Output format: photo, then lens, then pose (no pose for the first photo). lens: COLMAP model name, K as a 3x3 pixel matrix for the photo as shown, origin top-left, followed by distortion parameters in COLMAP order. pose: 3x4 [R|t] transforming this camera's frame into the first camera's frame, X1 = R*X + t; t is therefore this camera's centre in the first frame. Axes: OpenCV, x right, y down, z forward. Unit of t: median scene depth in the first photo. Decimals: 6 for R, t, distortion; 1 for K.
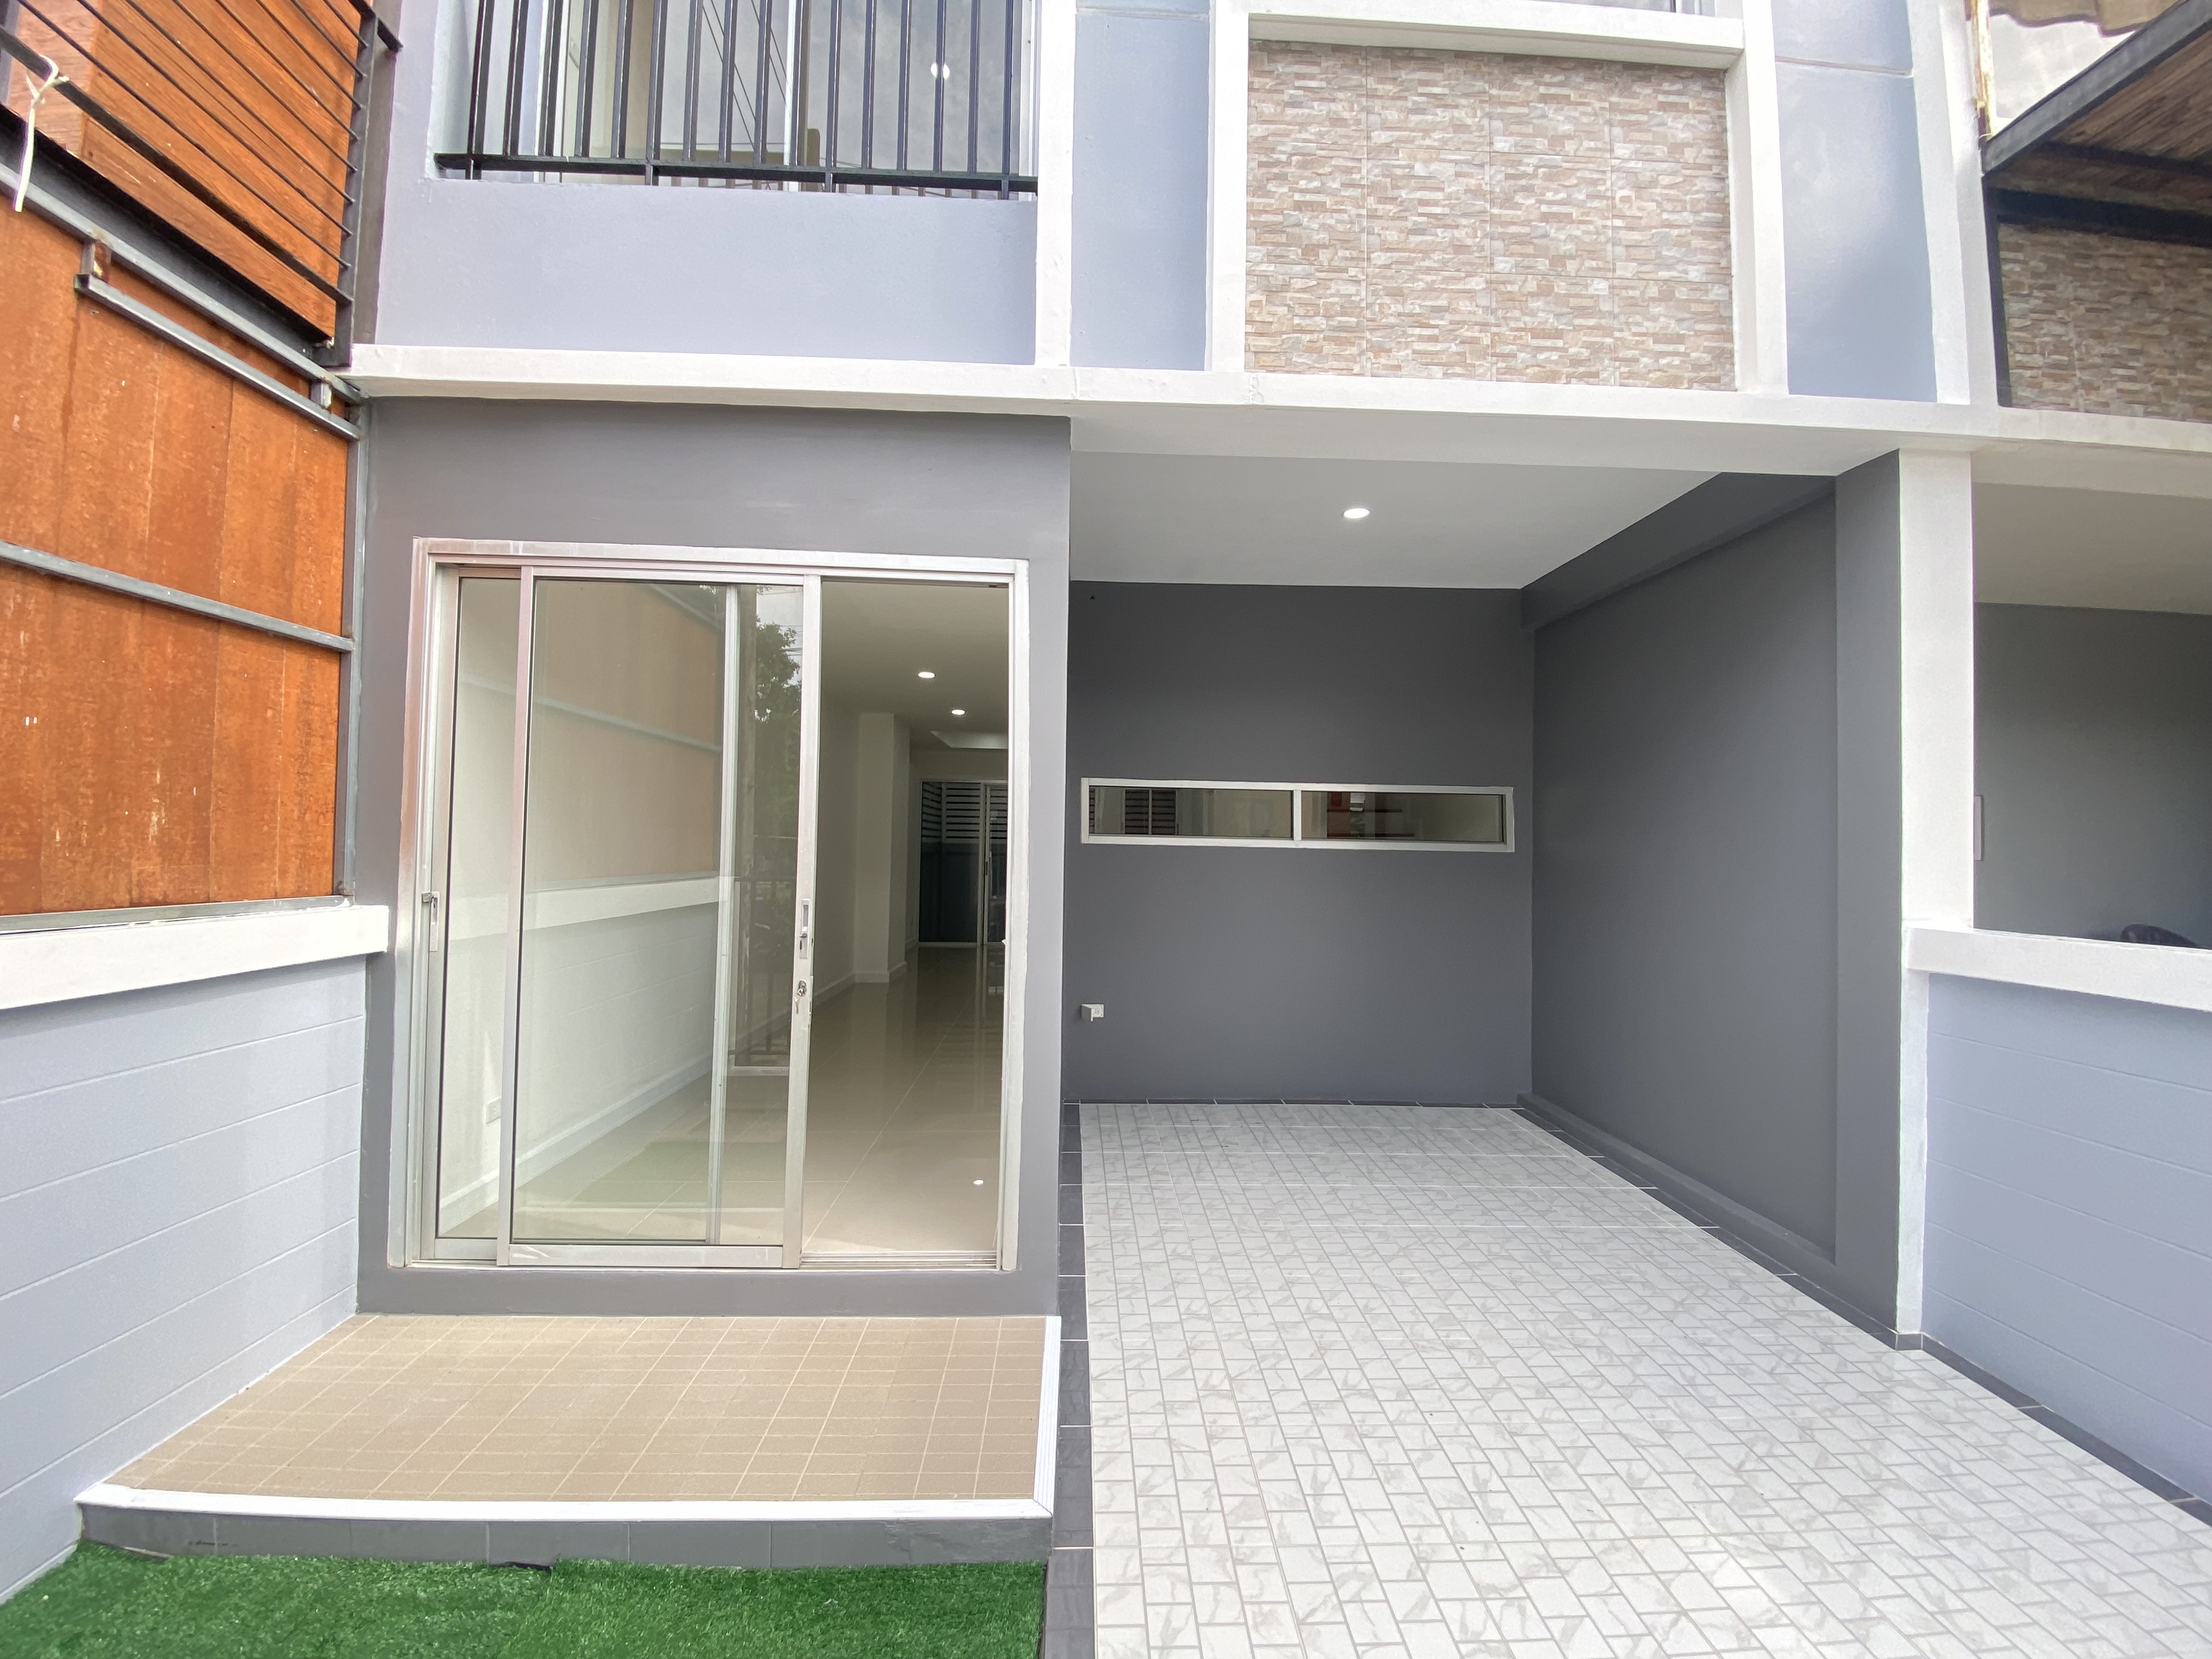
lens RADIAL K [[949.9, 0, 1112.0], [0, 949.9, 819.0], [0, 0, 1]] dist [0.003675, -0.012354]
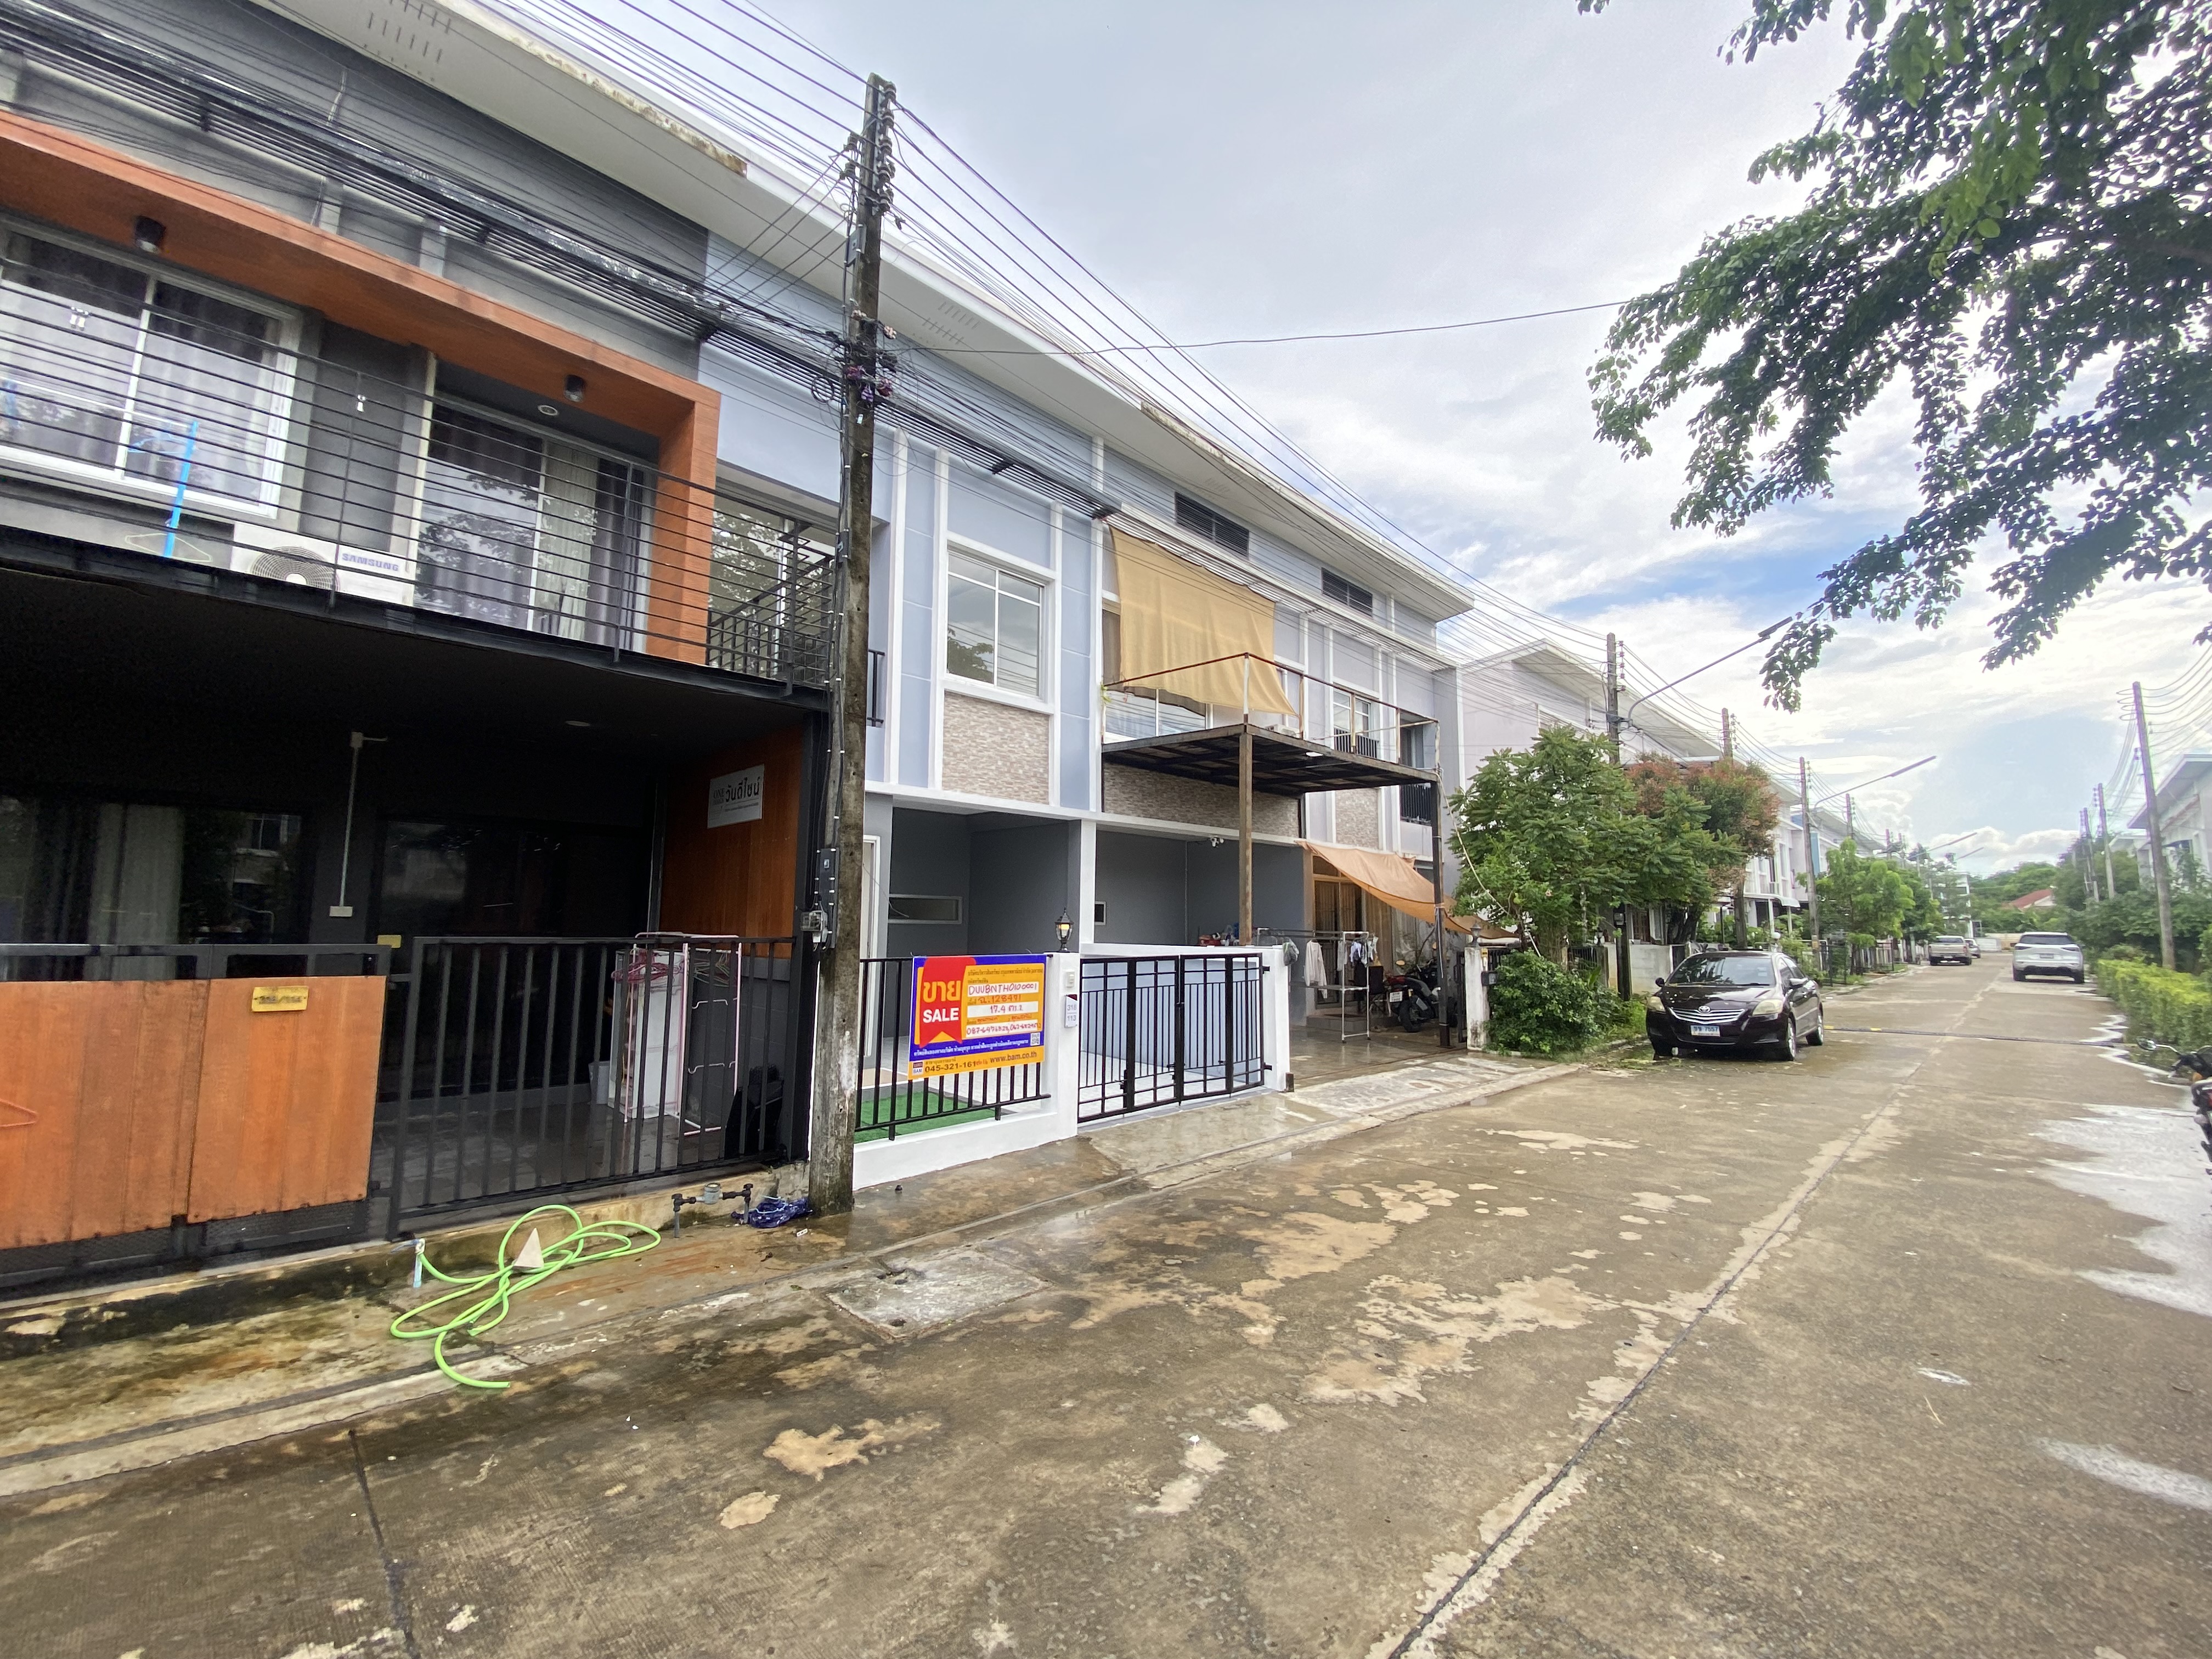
lens RADIAL K [[949.9, 0, 1120.4], [0, 949.9, 811.7], [0, 0, 1]] dist [0.003675, -0.012354]
pose [[0.729297, 0.072483, 0.680347, -1.705507], [-0.021003, 0.996276, -0.083627, -0.105039], [-0.683875, 0.046699, 0.728103, -1.948717]]
